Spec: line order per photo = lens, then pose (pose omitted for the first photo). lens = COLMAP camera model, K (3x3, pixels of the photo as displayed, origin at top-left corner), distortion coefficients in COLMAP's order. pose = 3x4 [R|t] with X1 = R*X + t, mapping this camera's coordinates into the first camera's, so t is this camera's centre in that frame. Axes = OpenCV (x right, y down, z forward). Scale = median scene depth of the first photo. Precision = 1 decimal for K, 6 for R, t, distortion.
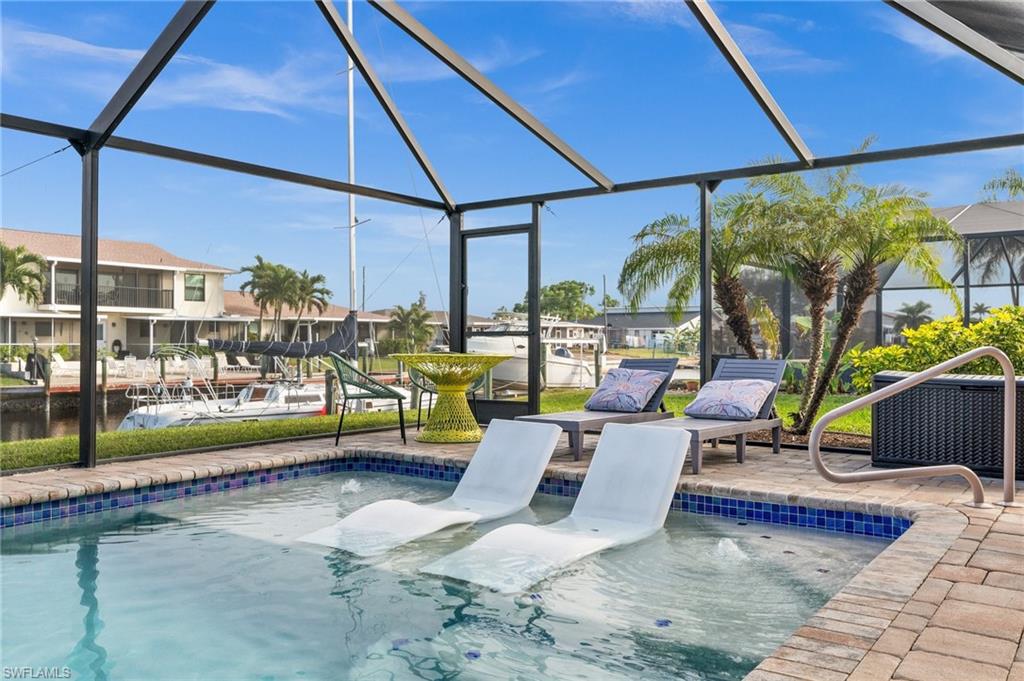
lens RADIAL K [[830.2, 0, 512.0], [0, 830.2, 340.5], [0, 0, 1]] dist [0.003393, 0.001962]
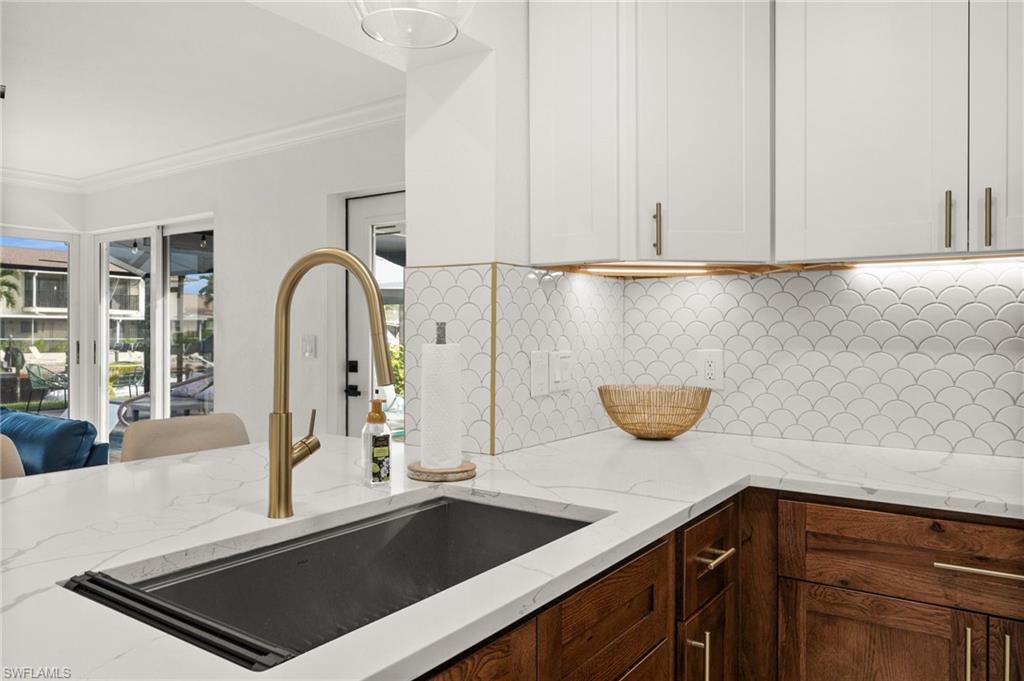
lens RADIAL K [[723.2, 0, 512.0], [0, 723.2, 340.5], [0, 0, 1]] dist [0.001580, -0.000280]
pose [[0.999736, 0.003898, 0.022664, 0.142548], [-0.004210, 0.999897, 0.013754, -0.011303], [-0.022608, -0.013846, 0.999649, -0.107954]]
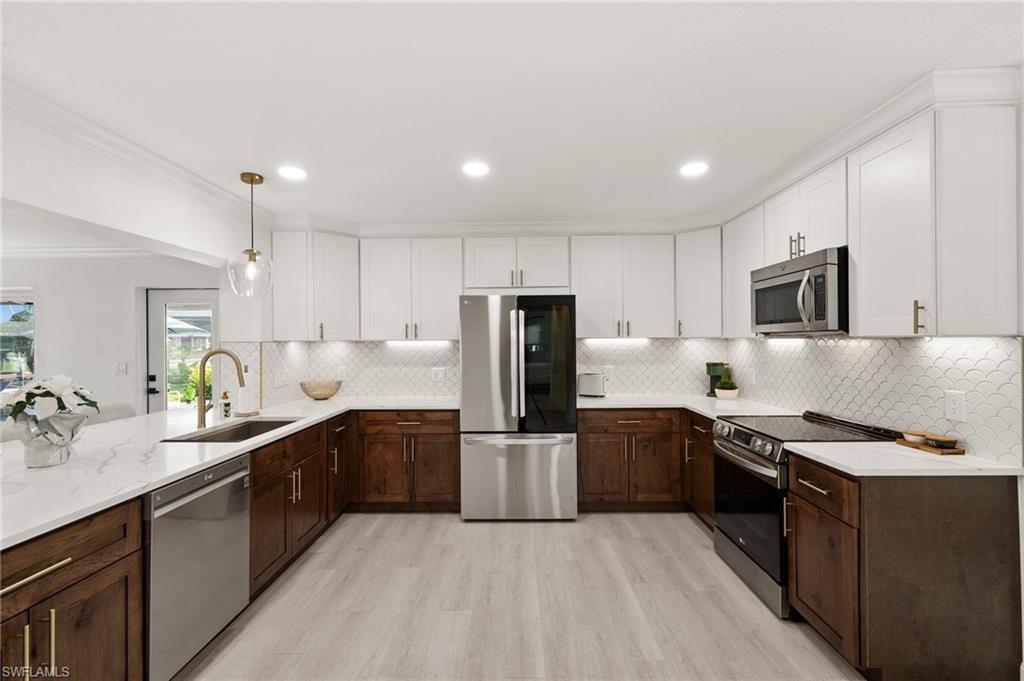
lens RADIAL K [[442.0, 0, 512.0], [0, 442.0, 340.5], [0, 0, 1]] dist [-0.000821, -0.000405]
pose [[0.817424, -0.002893, 0.576029, 0.132649], [0.002832, 0.999995, 0.001004, -0.016189], [-0.576030, 0.000811, 0.817428, -0.158432]]
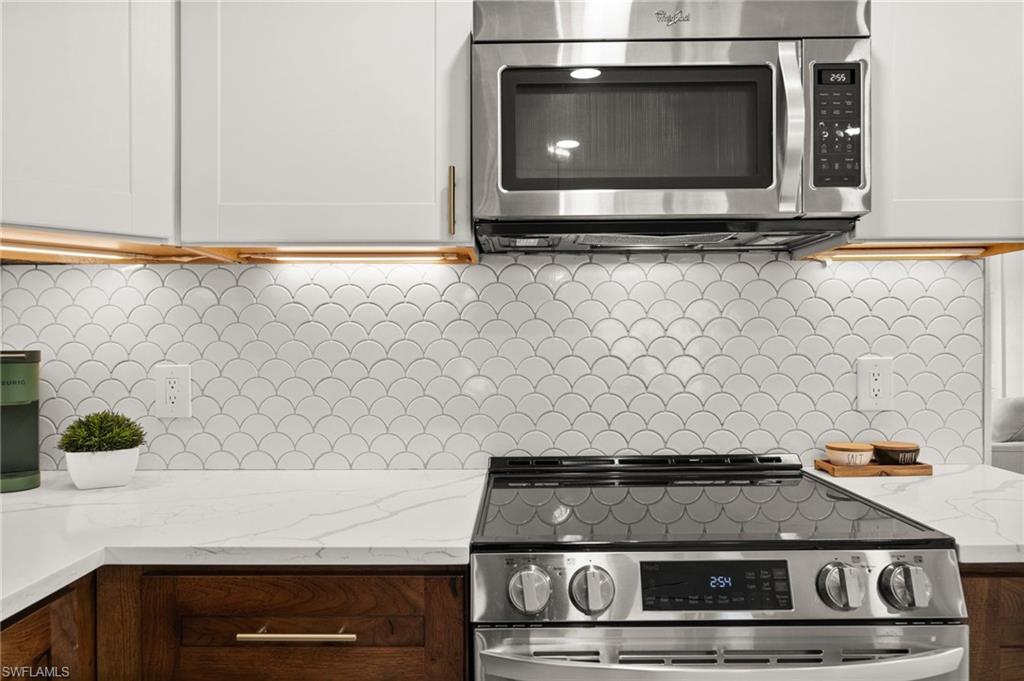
lens RADIAL K [[683.7, 0, 512.0], [0, 683.7, 340.5], [0, 0, 1]] dist [-0.002594, 0.001665]
pose [[-0.584531, 0.010048, 0.811309, 0.181183], [0.004586, 0.999948, -0.009080, -0.010981], [-0.811358, -0.001587, -0.584547, -0.102370]]
